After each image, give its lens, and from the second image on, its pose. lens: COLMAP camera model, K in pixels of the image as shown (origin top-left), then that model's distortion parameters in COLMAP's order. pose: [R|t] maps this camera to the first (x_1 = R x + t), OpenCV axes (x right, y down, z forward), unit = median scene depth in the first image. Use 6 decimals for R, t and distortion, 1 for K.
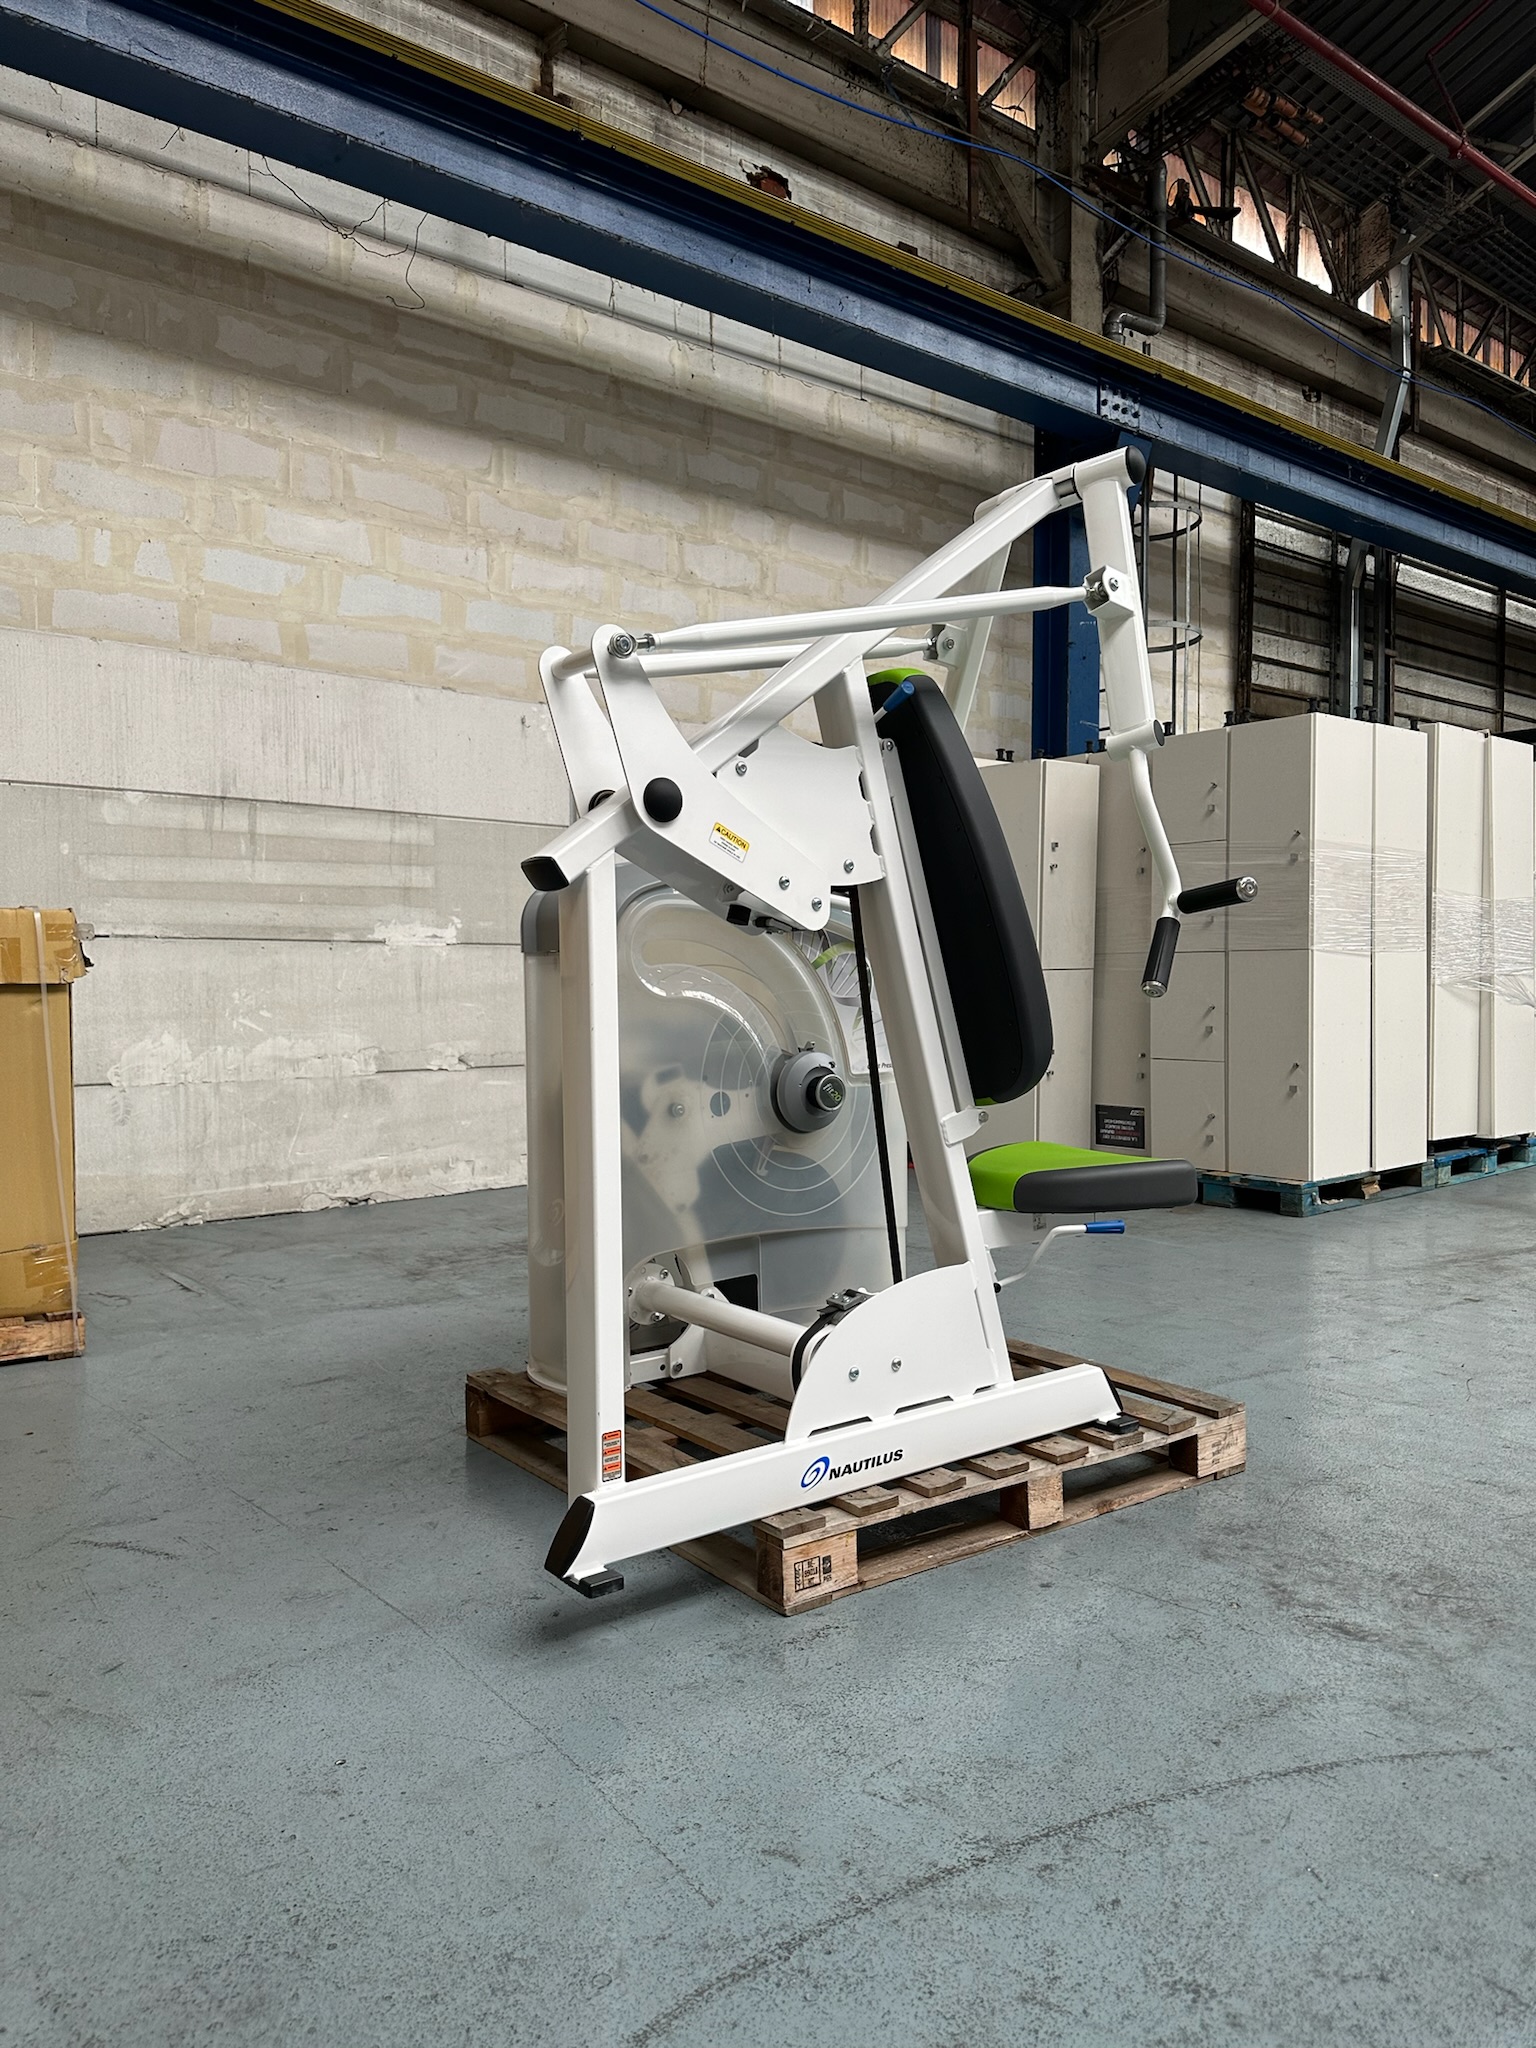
lens RADIAL K [[1446.4, 0, 768.0], [0, 1446.4, 1024.0], [0, 0, 1]] dist [0.062115, -0.081071]
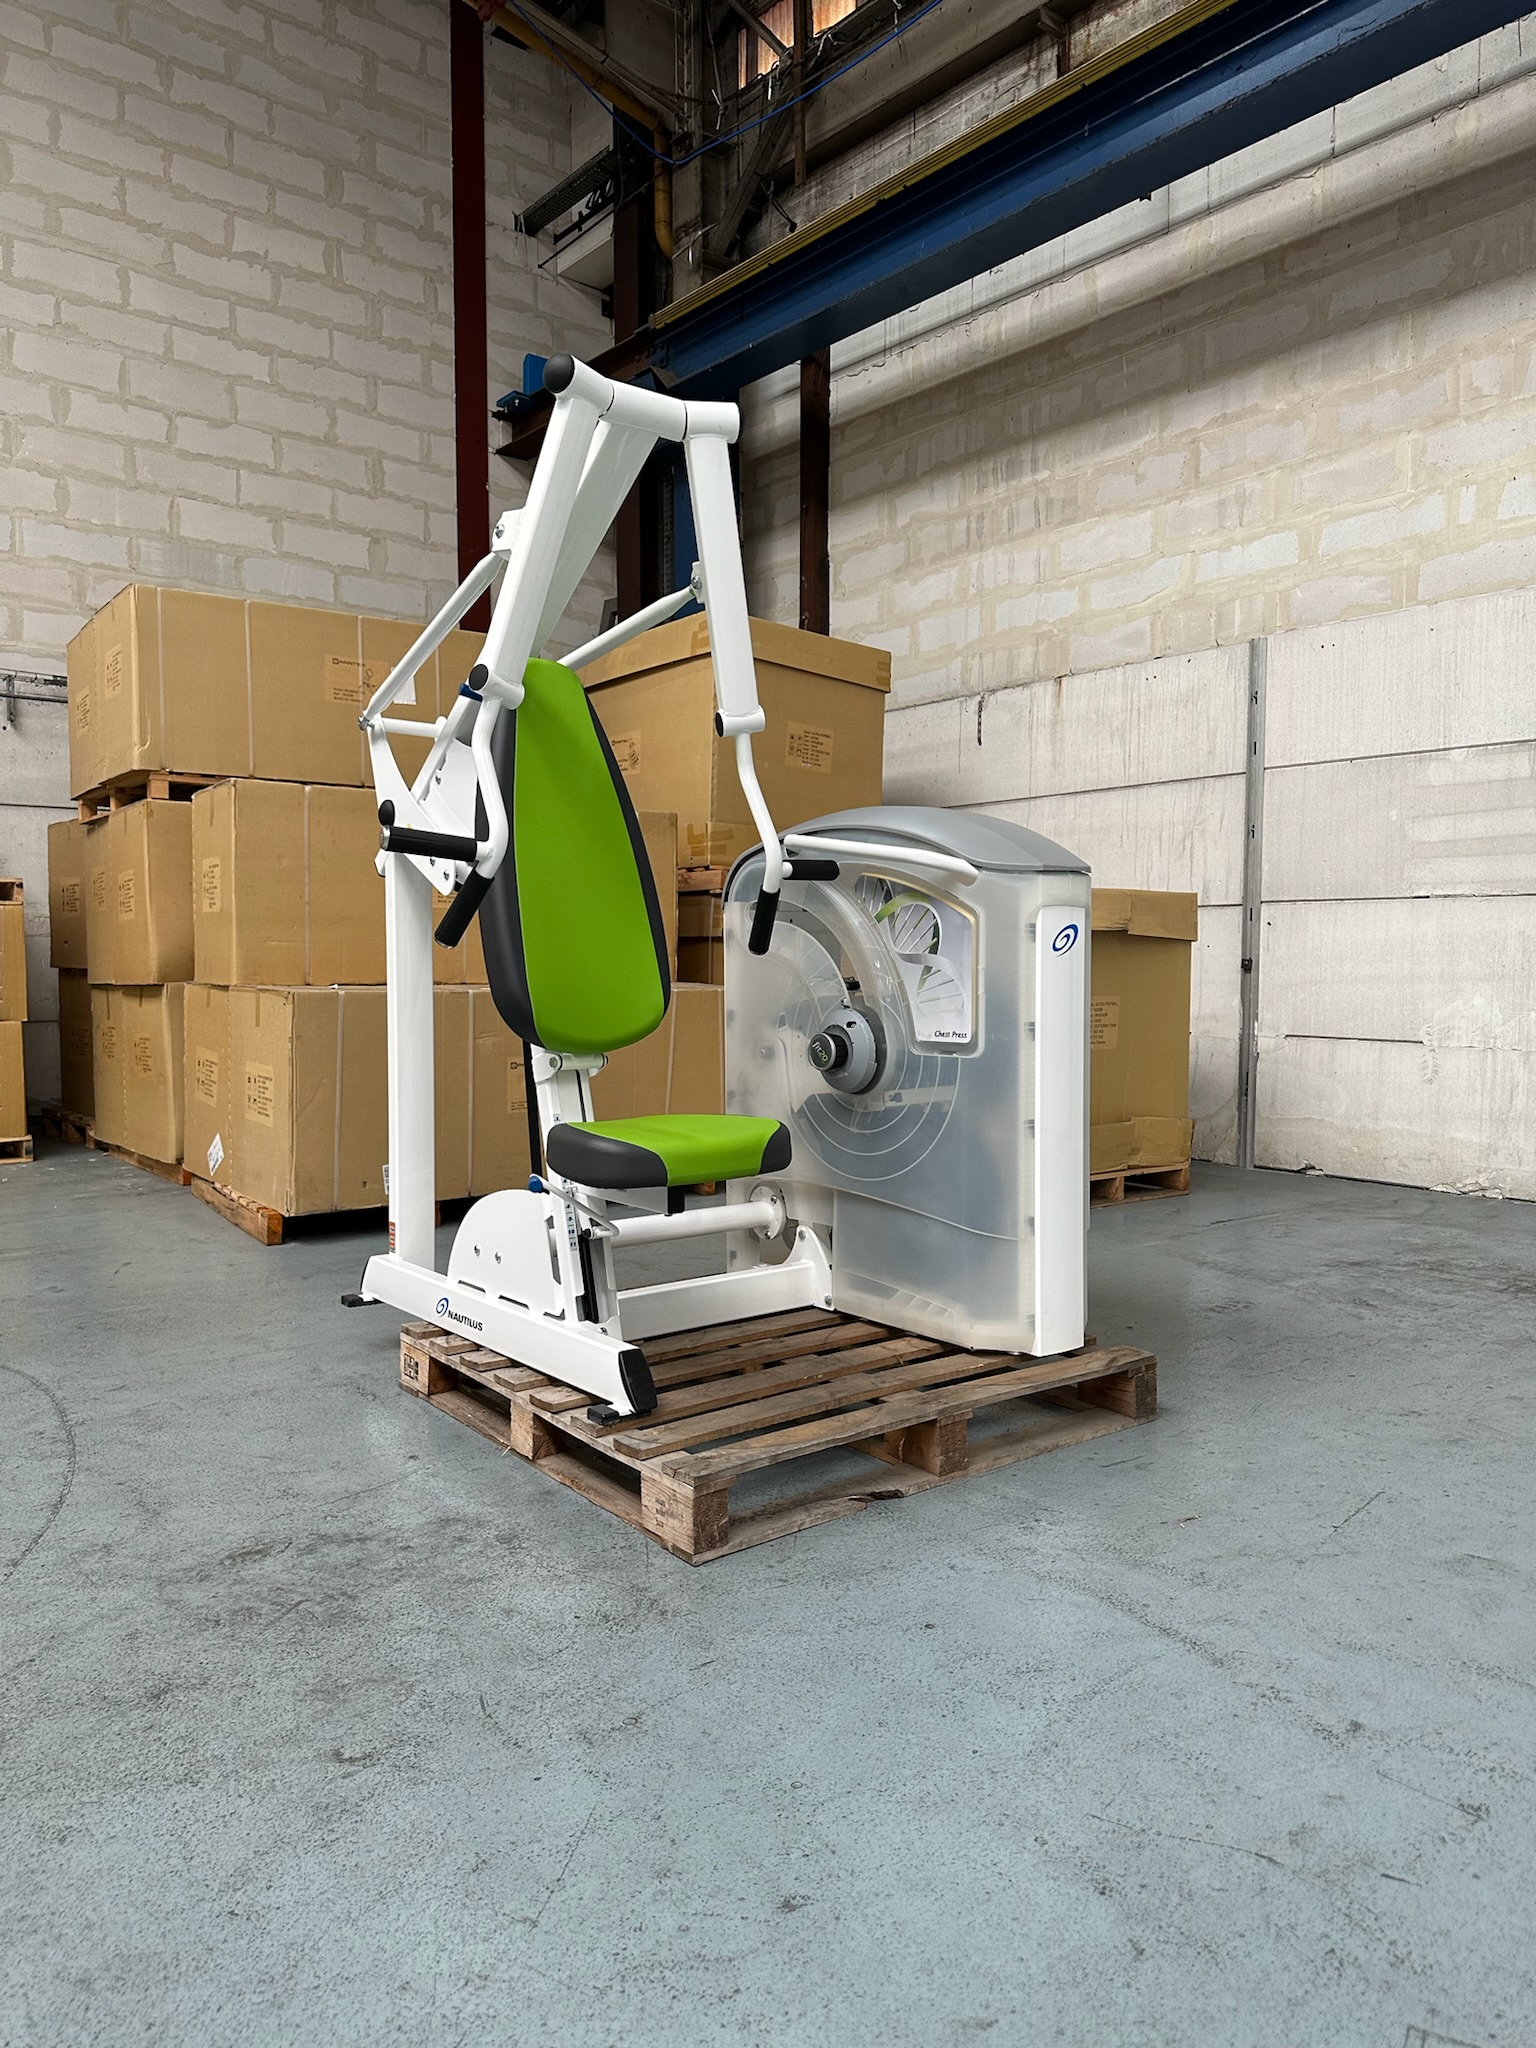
lens RADIAL K [[1446.4, 0, 768.0], [0, 1446.4, 1024.0], [0, 0, 1]] dist [0.062115, -0.081071]
pose [[0.017417, 0.055117, -0.998328, 0.557156], [-0.032449, 0.997985, 0.054532, -0.012368], [0.999322, 0.031445, 0.019170, 0.523771]]
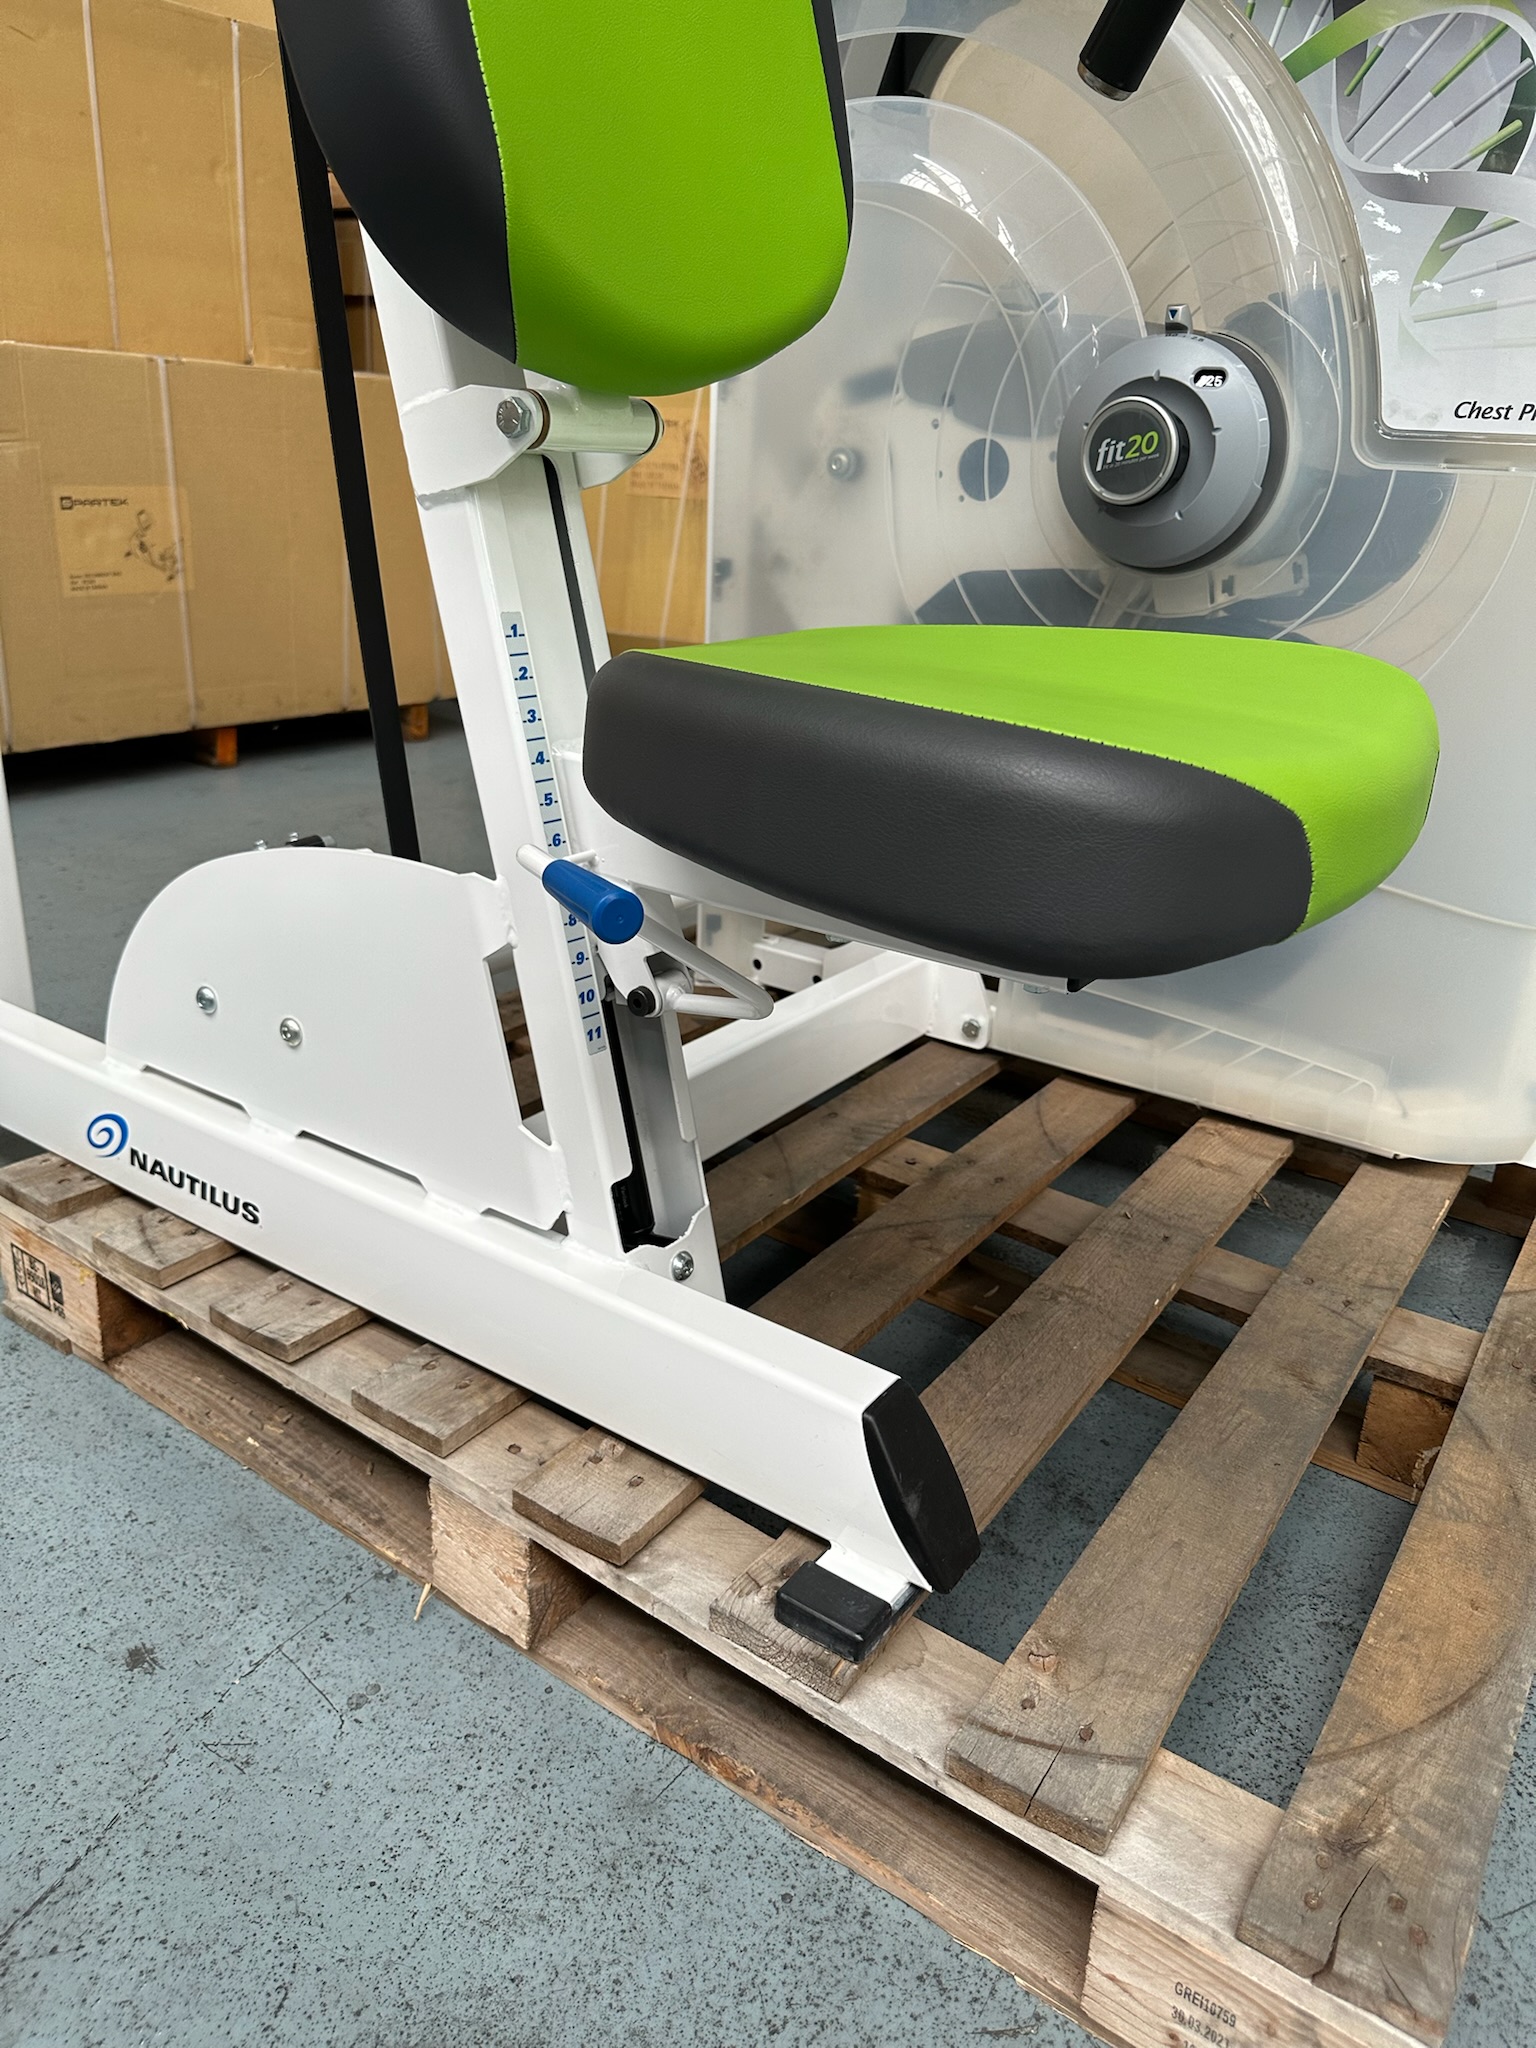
lens RADIAL K [[1478.8, 0, 757.6], [0, 1478.8, 1044.4], [0, 0, 1]] dist [-0.007684, -0.004302]
pose [[0.310113, 0.379554, -0.871647, 0.219347], [-0.083897, 0.924197, 0.372588, 0.030638], [0.946991, -0.042416, 0.318449, 0.435765]]
